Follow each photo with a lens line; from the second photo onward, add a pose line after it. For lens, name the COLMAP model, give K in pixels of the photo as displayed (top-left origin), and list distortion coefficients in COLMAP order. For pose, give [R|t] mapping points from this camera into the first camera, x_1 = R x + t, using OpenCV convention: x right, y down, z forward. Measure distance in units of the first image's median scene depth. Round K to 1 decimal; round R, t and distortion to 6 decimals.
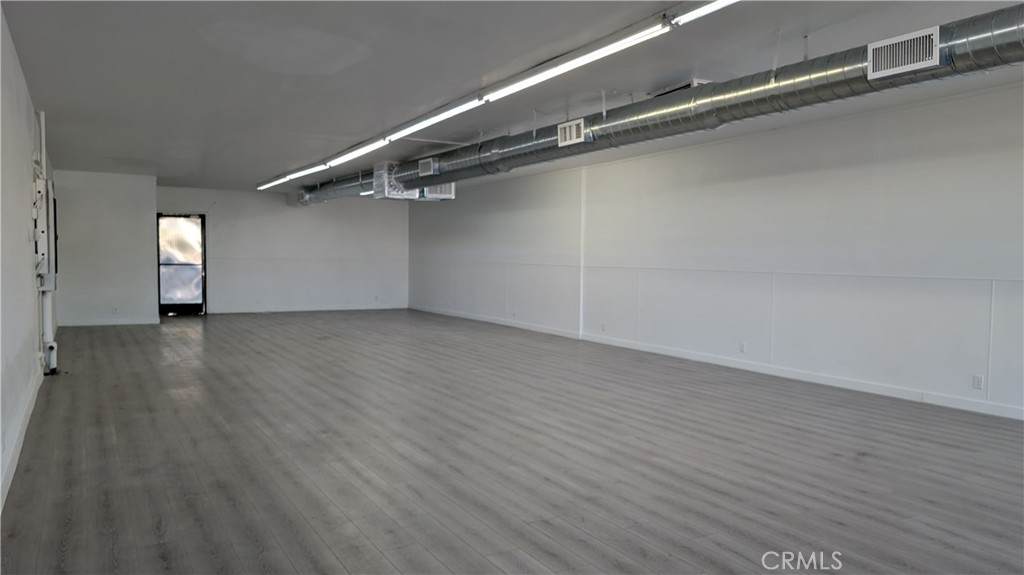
lens RADIAL K [[737.9, 0, 512.0], [0, 737.9, 287.5], [0, 0, 1]] dist [0.041694, -0.004657]
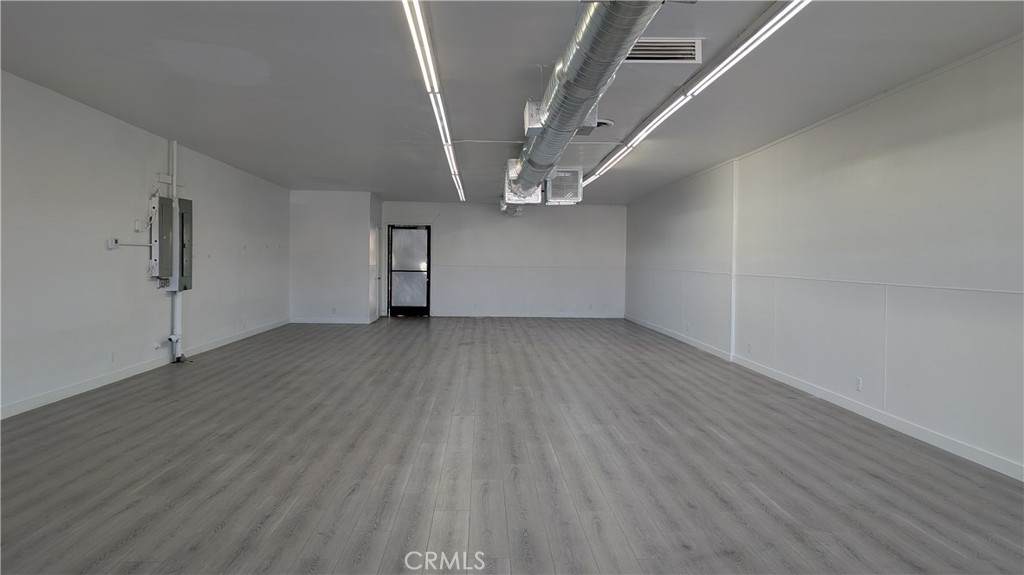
lens RADIAL K [[732.2, 0, 512.0], [0, 732.2, 287.5], [0, 0, 1]] dist [0.019160, -0.003434]
pose [[0.885753, 0.016797, -0.463853, 0.424541], [-0.022915, 0.999709, -0.007555, -0.004580], [0.463591, 0.017321, 0.885880, 0.226135]]
